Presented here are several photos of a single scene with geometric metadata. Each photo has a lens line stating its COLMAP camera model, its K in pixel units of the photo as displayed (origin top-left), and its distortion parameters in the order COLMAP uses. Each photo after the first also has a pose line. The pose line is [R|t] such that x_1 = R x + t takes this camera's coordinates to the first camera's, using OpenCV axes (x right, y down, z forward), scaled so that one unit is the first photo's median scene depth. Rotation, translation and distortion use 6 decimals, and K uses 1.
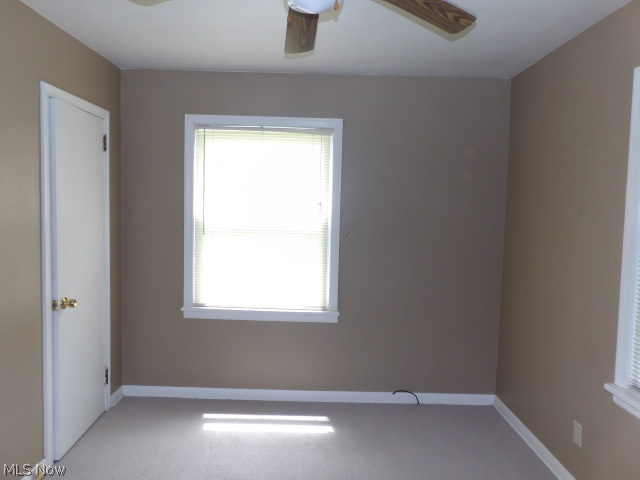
lens RADIAL K [[456.8, 0, 320.0], [0, 456.8, 240.0], [0, 0, 1]] dist [-0.068543, 0.076370]
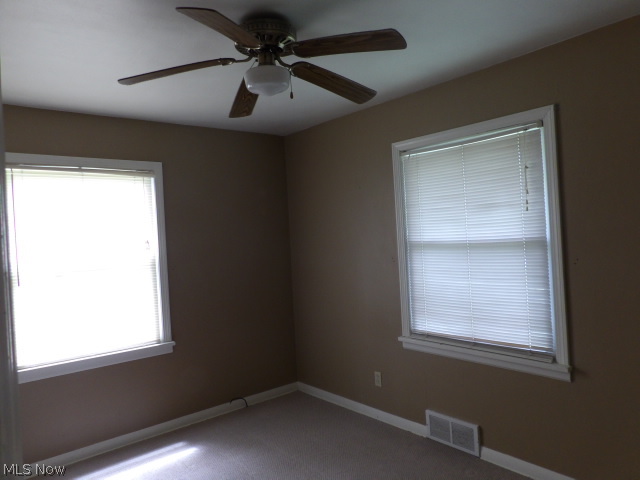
lens RADIAL K [[456.8, 0, 320.0], [0, 456.8, 240.0], [0, 0, 1]] dist [-0.068543, 0.076370]
pose [[0.759945, -0.076492, 0.645471, -0.373727], [0.123817, 0.991904, -0.028229, -0.004935], [-0.638086, 0.101372, 0.763263, -0.048537]]
